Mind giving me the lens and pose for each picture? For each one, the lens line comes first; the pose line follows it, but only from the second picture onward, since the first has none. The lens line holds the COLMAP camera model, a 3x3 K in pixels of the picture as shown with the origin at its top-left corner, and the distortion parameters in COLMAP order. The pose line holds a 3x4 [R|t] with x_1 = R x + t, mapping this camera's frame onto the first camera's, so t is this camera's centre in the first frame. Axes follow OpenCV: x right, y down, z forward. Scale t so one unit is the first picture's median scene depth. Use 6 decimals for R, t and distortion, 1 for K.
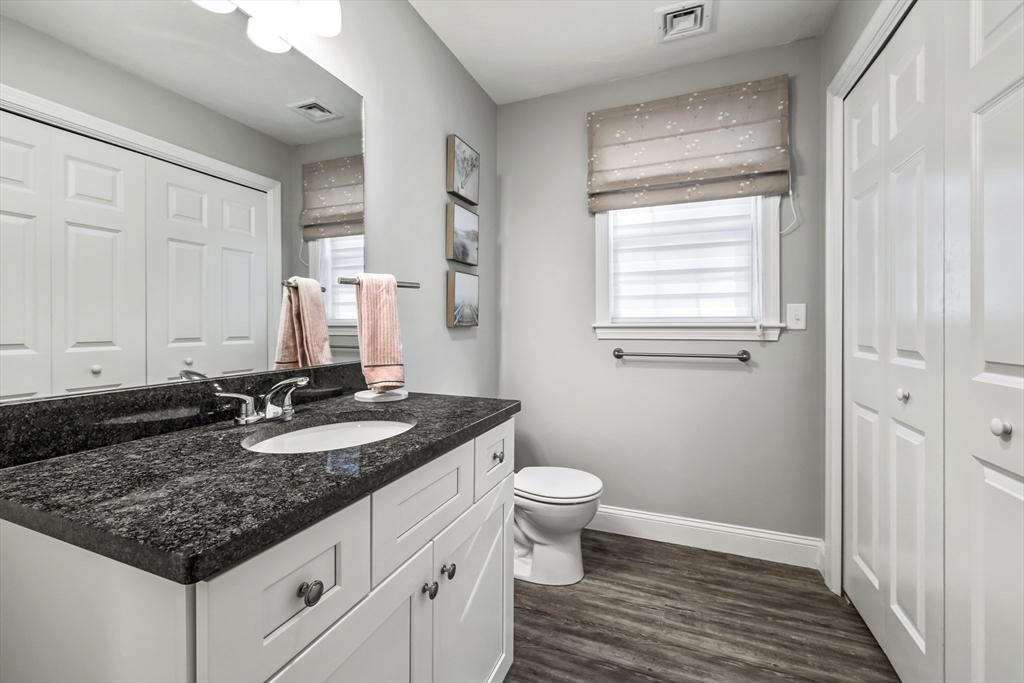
lens RADIAL K [[428.1, 0, 511.7], [0, 428.1, 337.6], [0, 0, 1]] dist [0.000173, 0.000578]
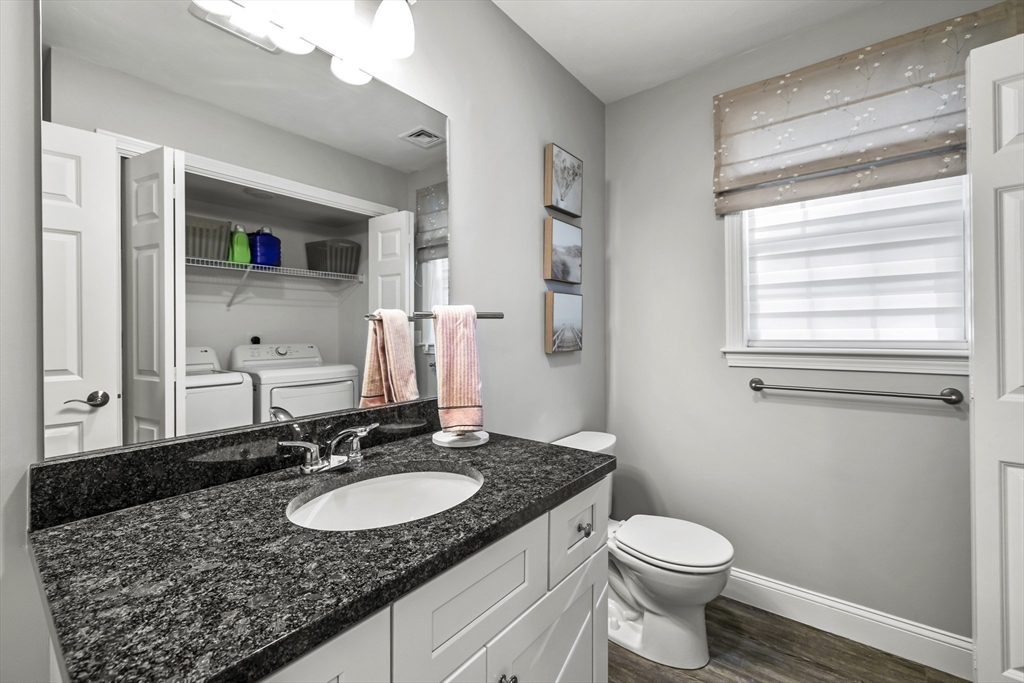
lens RADIAL K [[428.1, 0, 511.7], [0, 428.1, 337.6], [0, 0, 1]] dist [0.000173, 0.000578]
pose [[0.958458, -0.000092, -0.285233, 0.041751], [-0.004405, 0.999876, -0.015126, -0.044340], [0.285199, 0.015754, 0.958339, 0.104594]]
